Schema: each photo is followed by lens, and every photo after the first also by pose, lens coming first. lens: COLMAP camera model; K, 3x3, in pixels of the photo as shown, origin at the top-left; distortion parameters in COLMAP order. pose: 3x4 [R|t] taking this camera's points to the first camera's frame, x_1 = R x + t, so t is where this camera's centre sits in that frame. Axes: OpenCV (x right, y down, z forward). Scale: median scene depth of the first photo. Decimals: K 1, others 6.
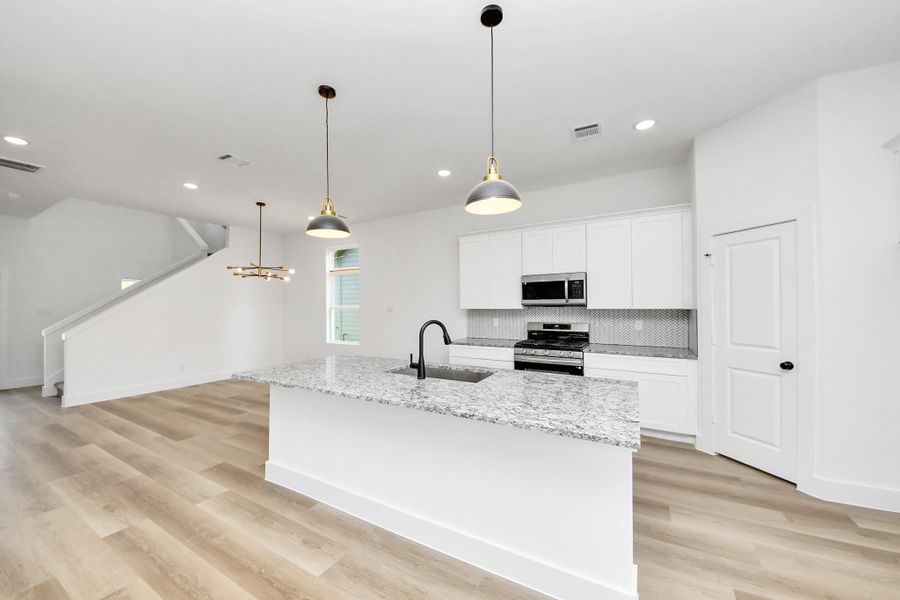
lens RADIAL K [[310.3, 0, 450.0], [0, 310.3, 300.0], [0, 0, 1]] dist [0.000457, -0.004636]
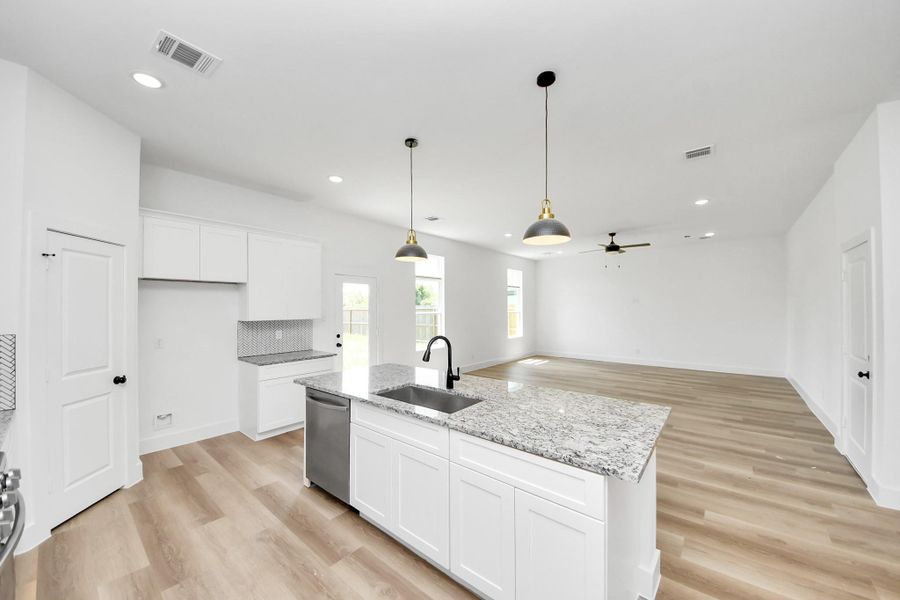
lens RADIAL K [[320.3, 0, 435.9], [0, 320.3, 304.0], [0, 0, 1]] dist [0.048730, -0.023786]
pose [[-0.965636, 0.013884, 0.259527, -0.162868], [0.005717, 0.999465, -0.032198, -0.003953], [-0.259835, -0.029608, -0.965199, 1.159802]]
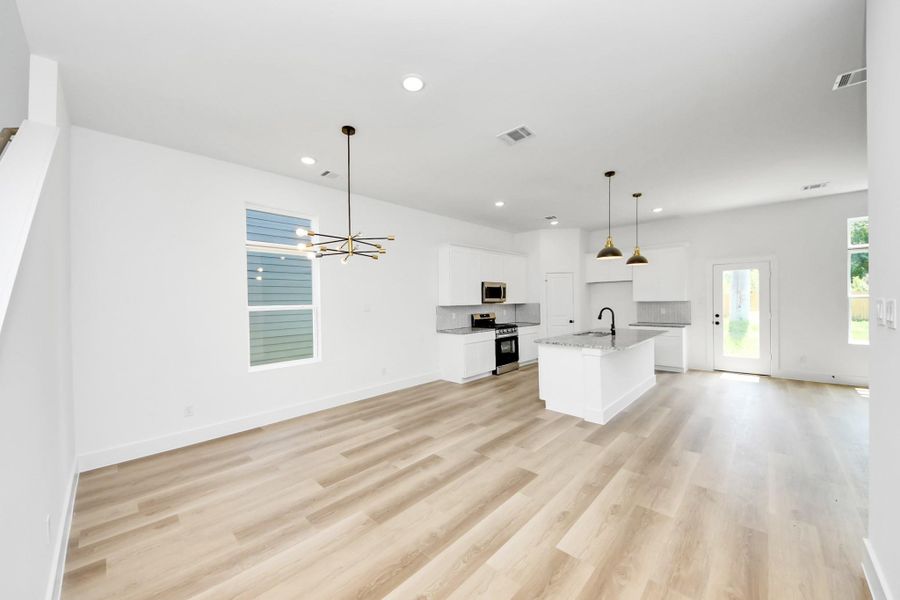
lens RADIAL K [[313.6, 0, 450.0], [0, 313.6, 300.0], [0, 0, 1]] dist [0.032348, -0.022021]
pose [[0.301186, 0.007142, 0.953539, -1.343079], [-0.002174, 0.999974, -0.006803, 0.018754], [-0.953563, -0.000024, 0.301194, 0.763793]]
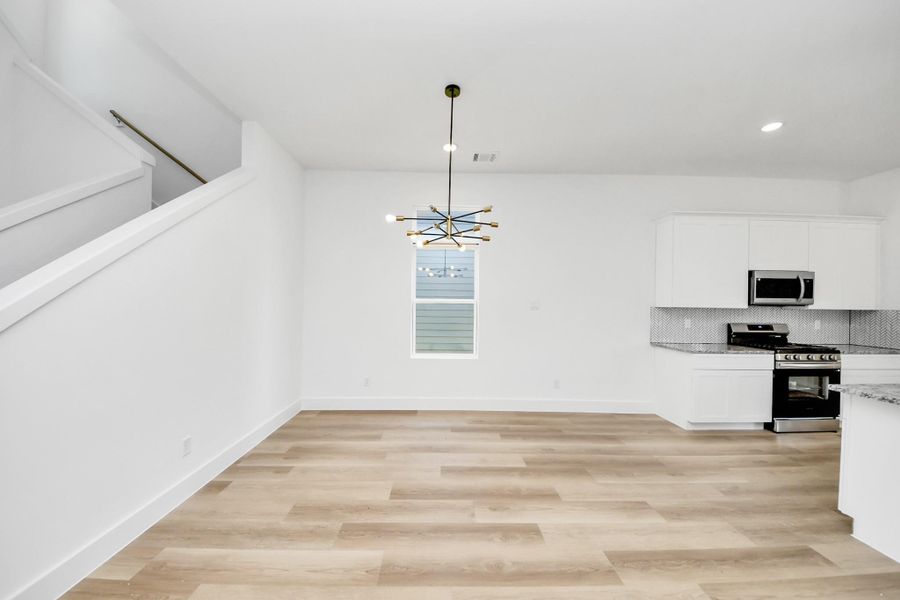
lens RADIAL K [[313.6, 0, 450.0], [0, 313.6, 300.0], [0, 0, 1]] dist [0.032348, -0.022021]
pose [[0.883828, 0.022314, 0.467279, -1.017760], [-0.028781, 0.999563, 0.006705, 0.026126], [-0.466925, -0.019375, 0.884084, 0.658636]]
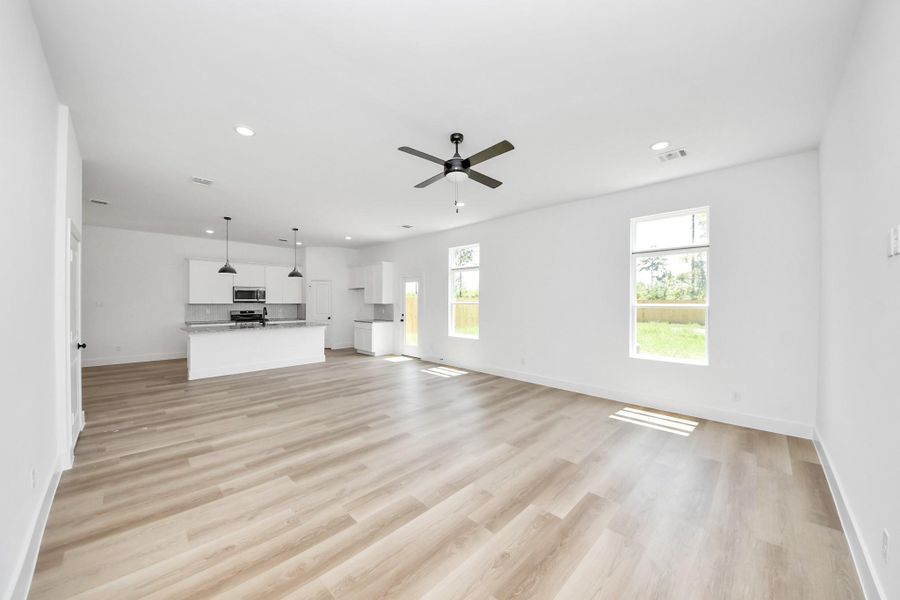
lens RADIAL K [[313.6, 0, 450.0], [0, 313.6, 300.0], [0, 0, 1]] dist [0.032348, -0.022021]
pose [[0.299511, 0.013586, 0.953996, -1.404773], [-0.023002, 0.999711, -0.007016, -0.012618], [-0.953816, -0.019843, 0.299737, -1.002133]]
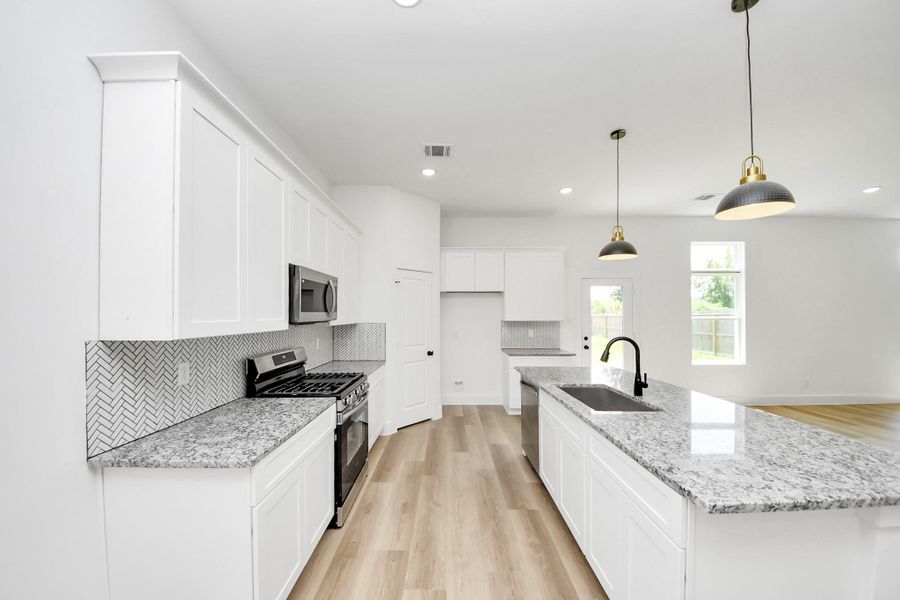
lens RADIAL K [[319.8, 0, 453.0], [0, 319.8, 311.2], [0, 0, 1]] dist [0.050434, -0.023709]
pose [[-0.454701, 0.017874, 0.890465, -0.390929], [-0.011415, 0.999600, -0.025894, 0.009907], [-0.890571, -0.021939, -0.454315, 1.101334]]
